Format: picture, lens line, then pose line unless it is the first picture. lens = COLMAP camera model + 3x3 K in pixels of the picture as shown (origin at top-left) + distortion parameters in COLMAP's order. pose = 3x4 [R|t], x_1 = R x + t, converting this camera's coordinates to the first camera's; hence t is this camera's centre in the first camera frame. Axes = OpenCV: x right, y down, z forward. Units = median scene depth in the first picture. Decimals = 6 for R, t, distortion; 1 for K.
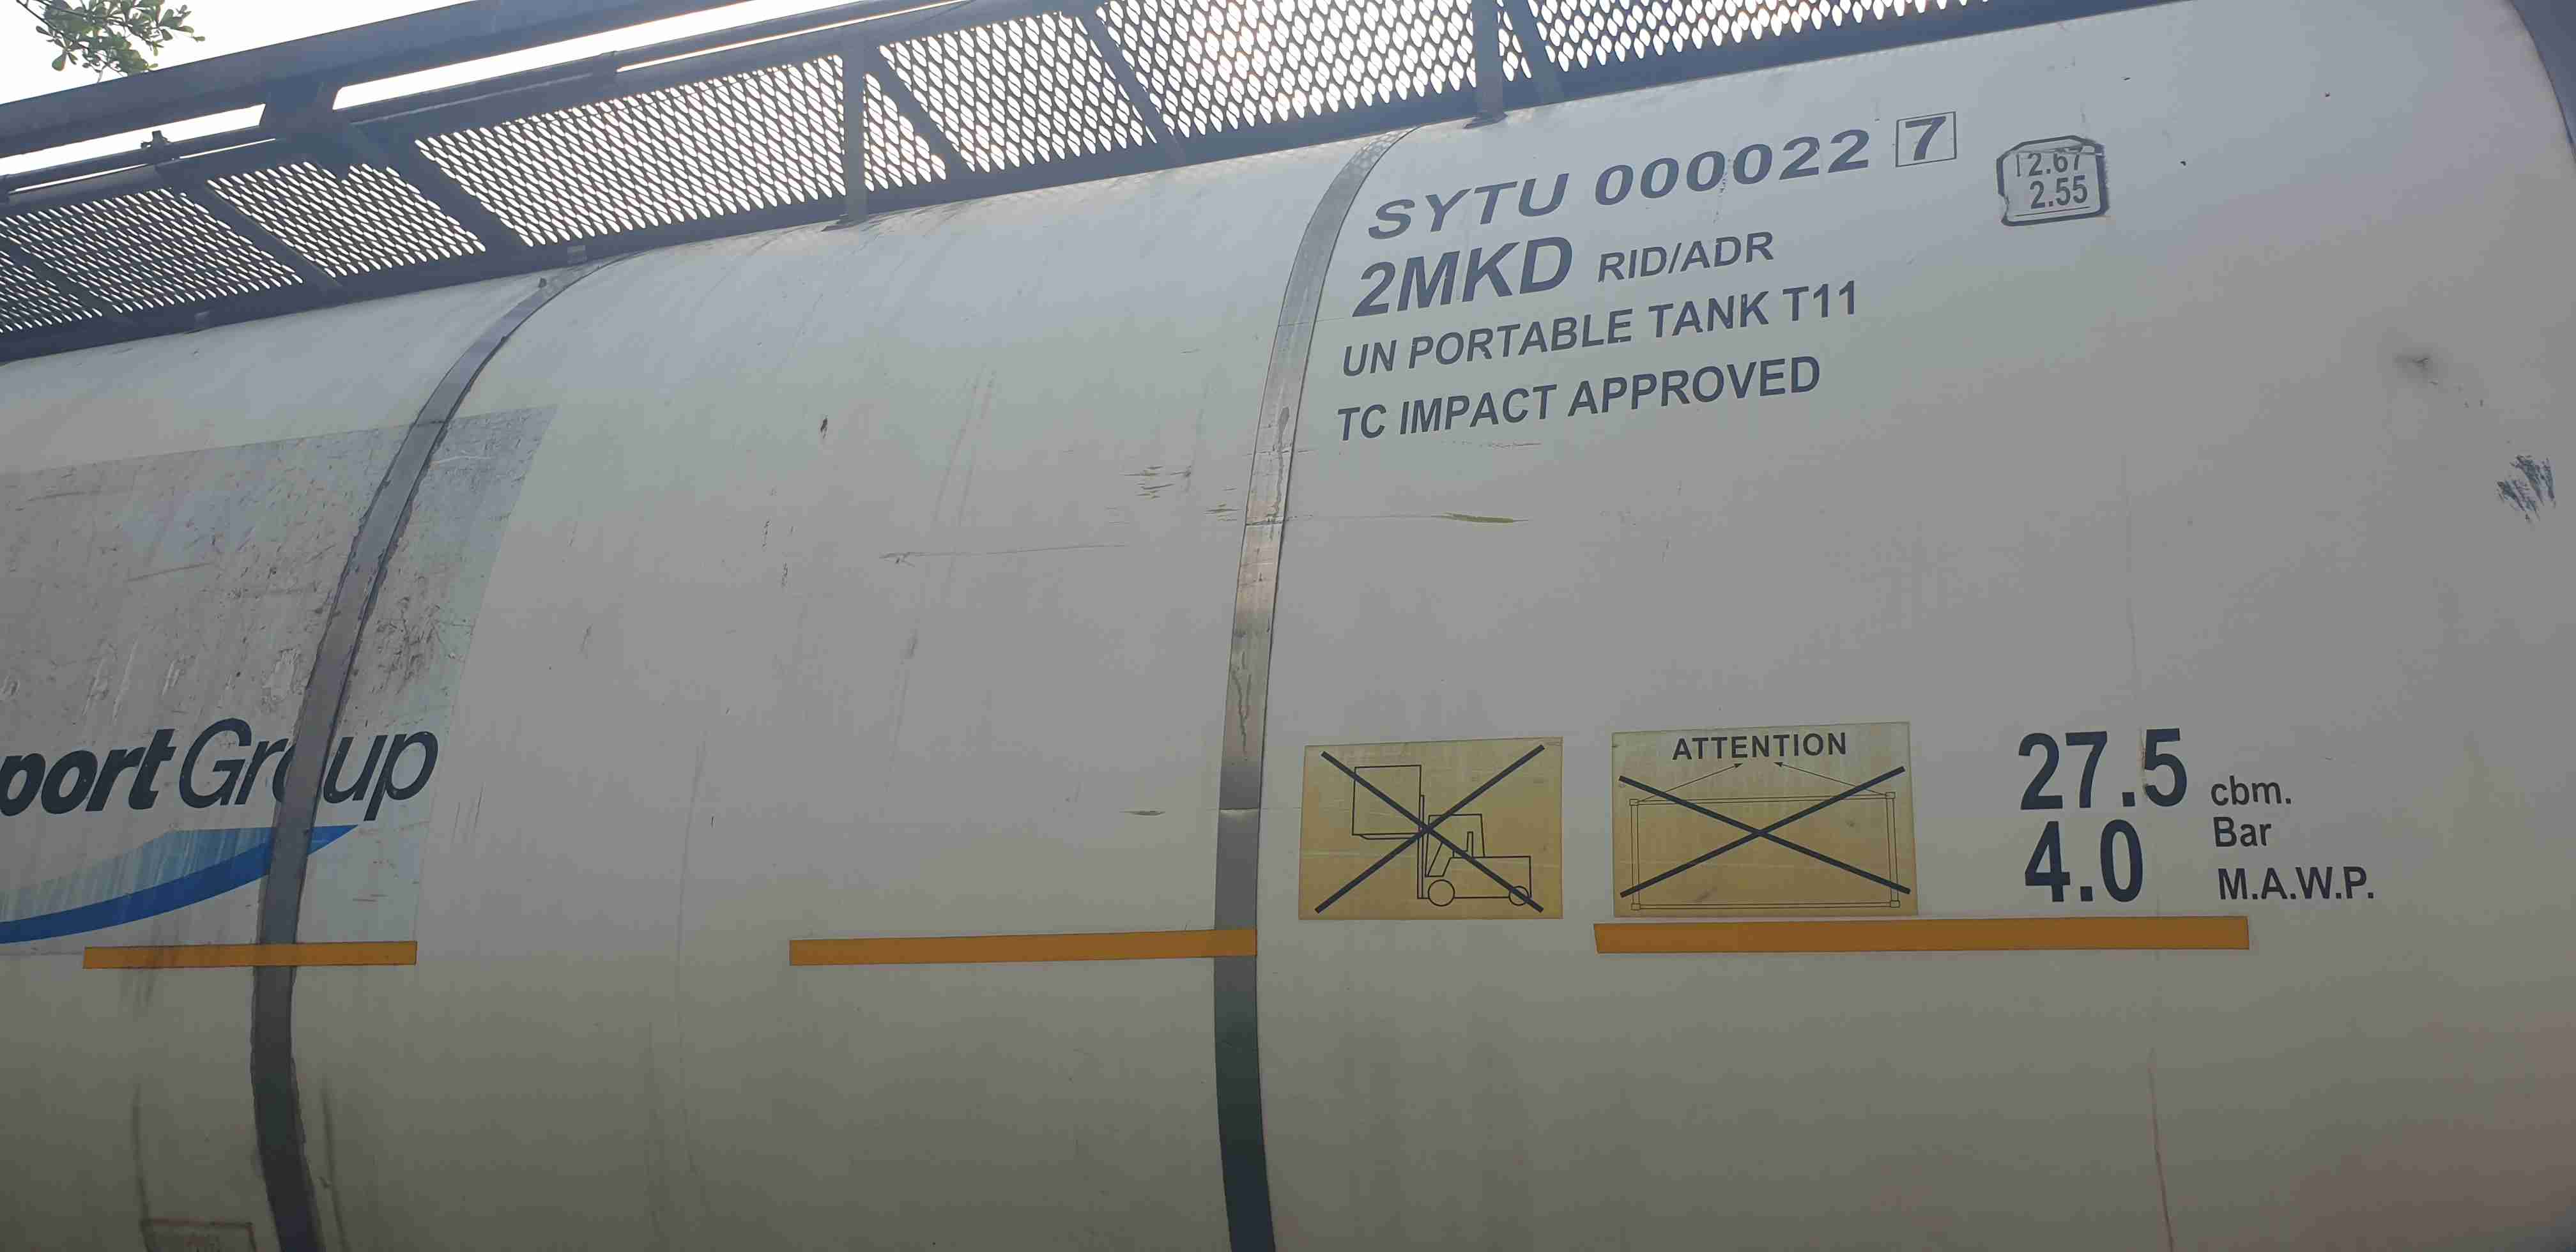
lens RADIAL K [[1976.7, 0, 1288.0], [0, 1976.7, 626.0], [0, 0, 1]] dist [0.077046, -0.149709]
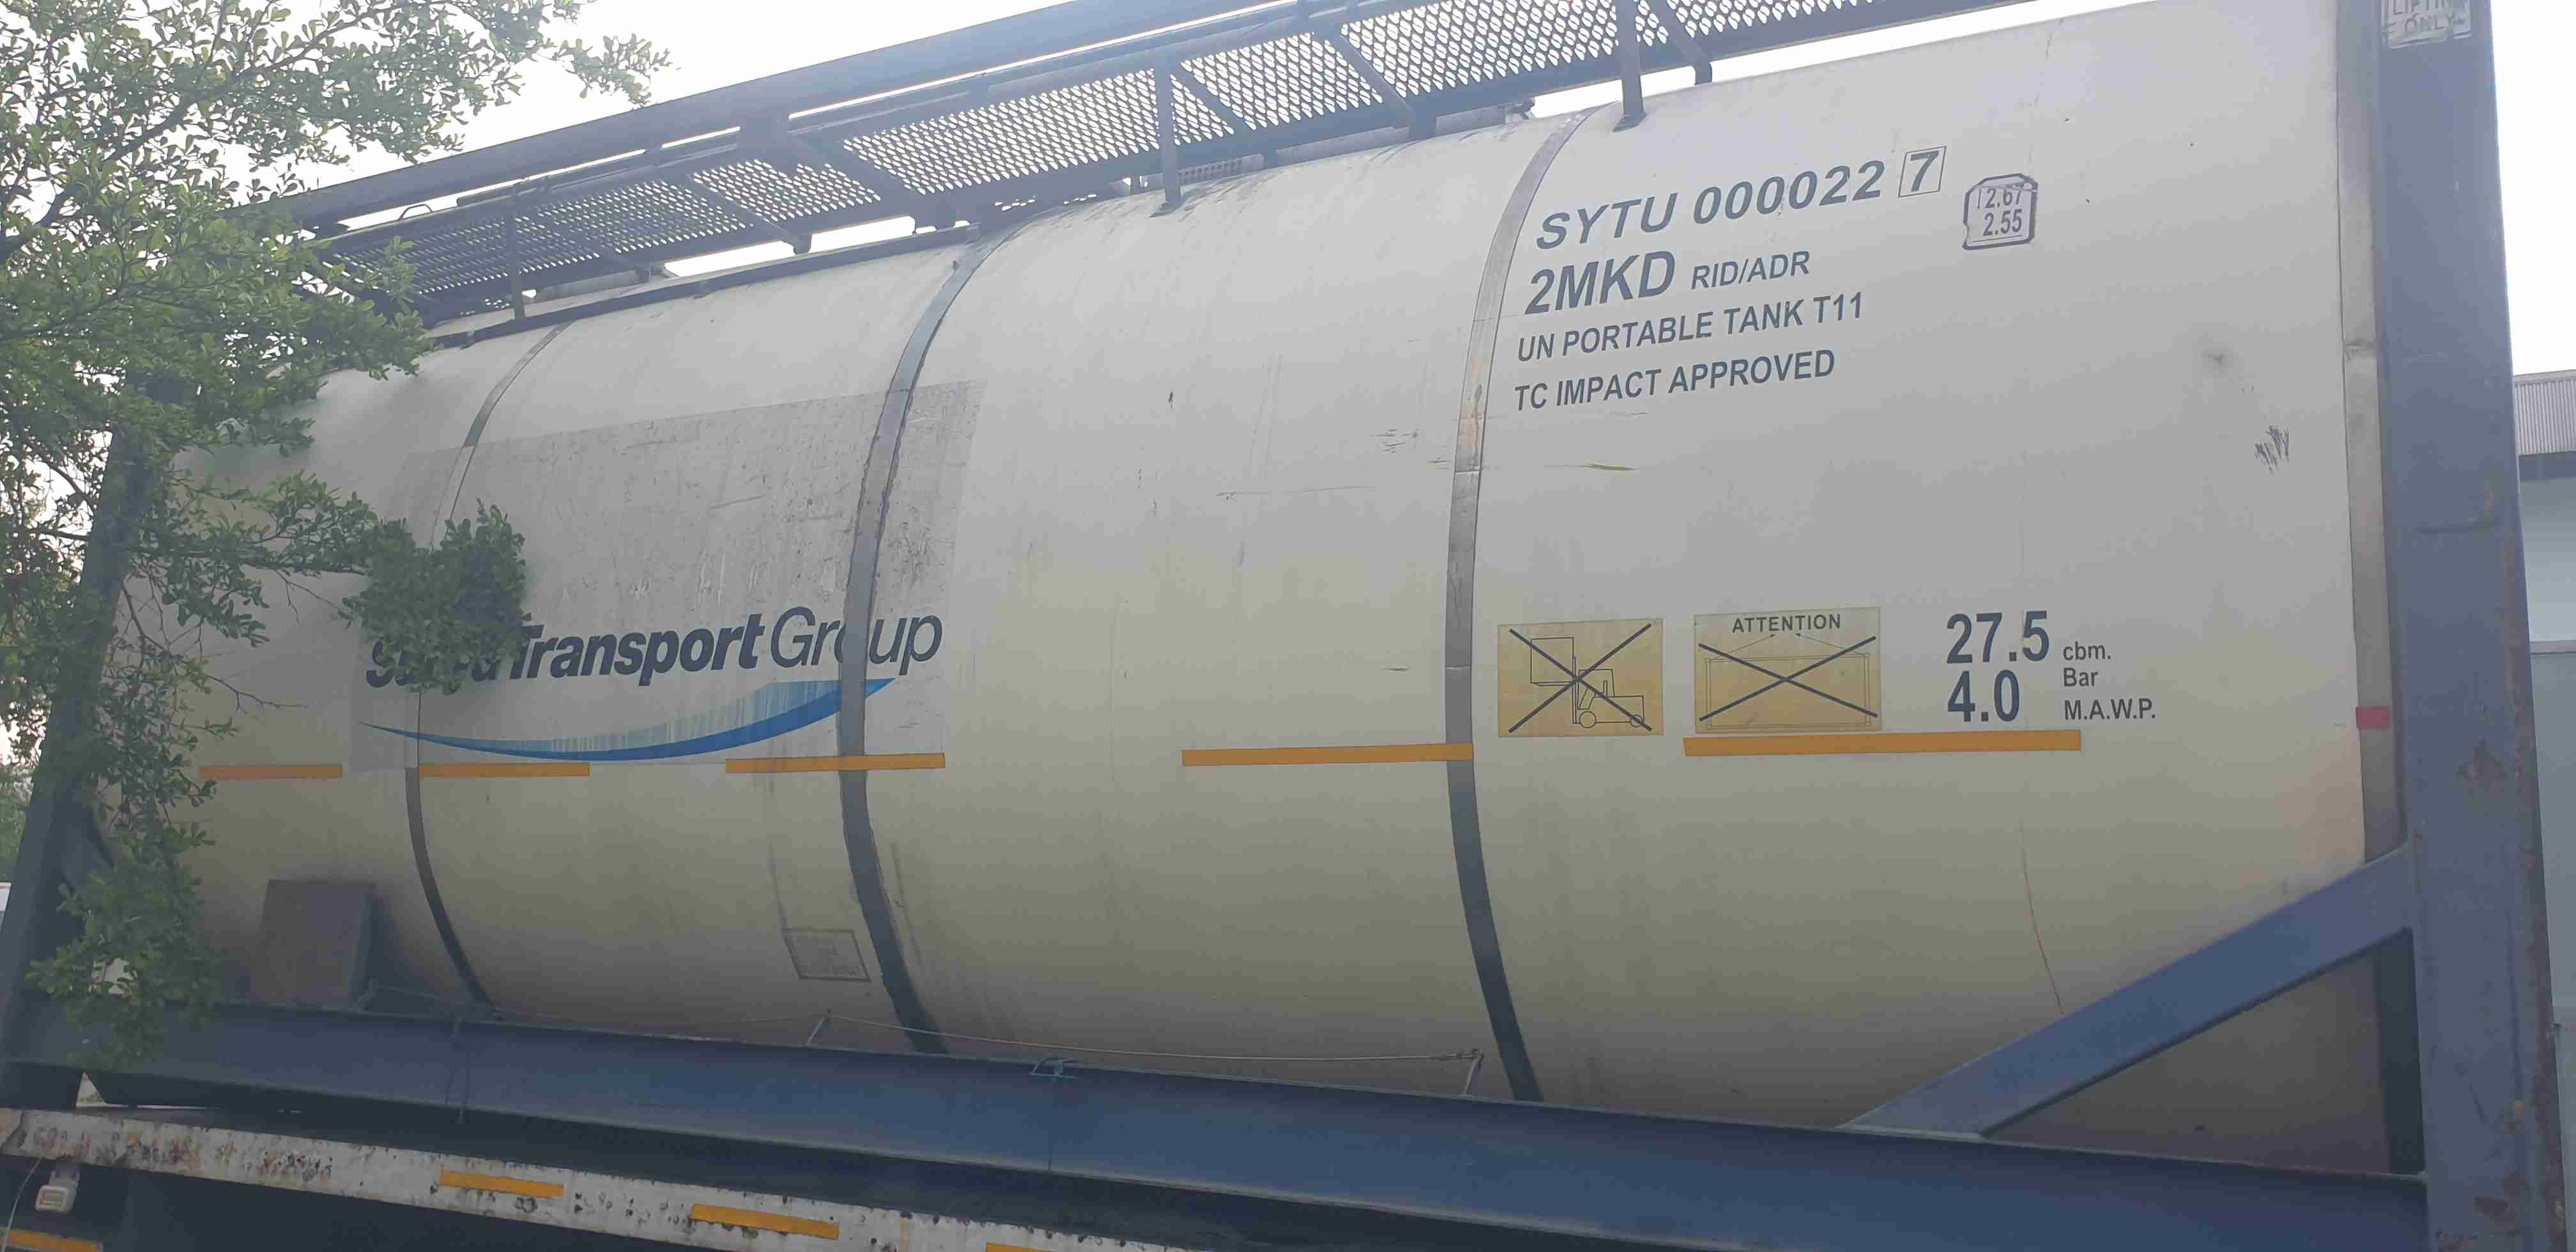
lens RADIAL K [[1920.8, 0, 1331.7], [0, 1920.8, 627.4], [0, 0, 1]] dist [0.137663, -0.510462]
pose [[0.989865, -0.044407, -0.134893, 0.076781], [0.066088, 0.984776, 0.160773, -0.176235], [0.125700, -0.168058, 0.977730, -0.456504]]
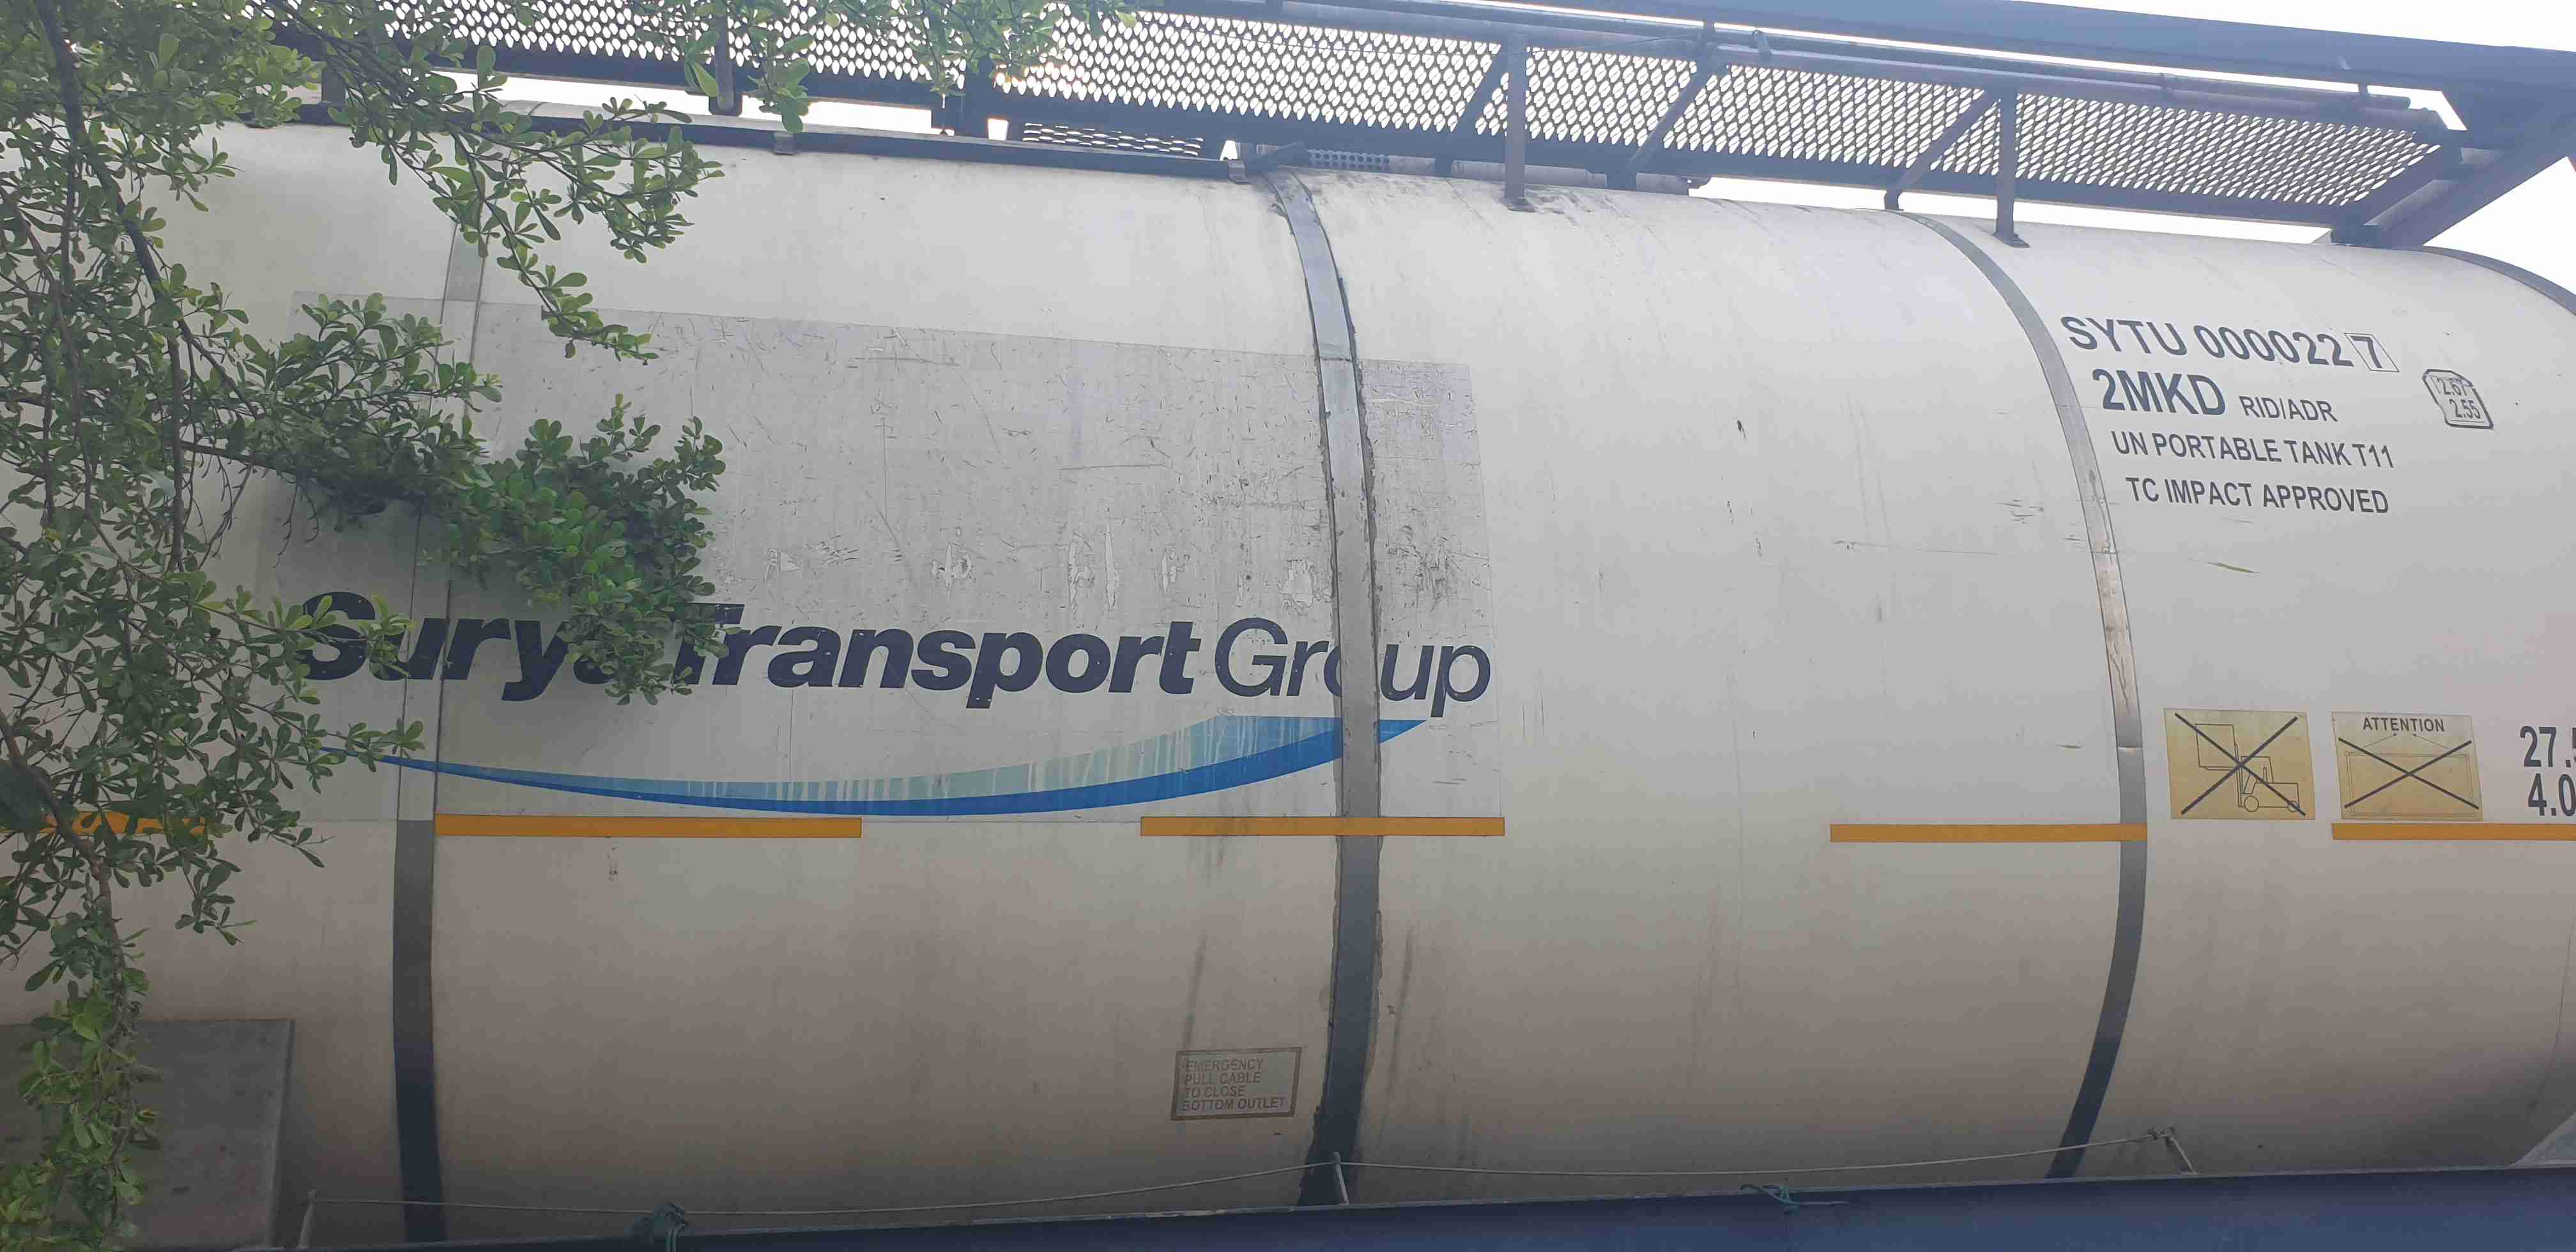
lens RADIAL K [[1856.3, 0, 1288.0], [0, 1856.3, 626.0], [0, 0, 1]] dist [0.005871, 0.001804]
pose [[0.836878, 0.041157, 0.545840, -1.314481], [-0.116819, 0.987626, 0.104638, -0.073243], [-0.534779, -0.151334, 0.831330, 0.139833]]
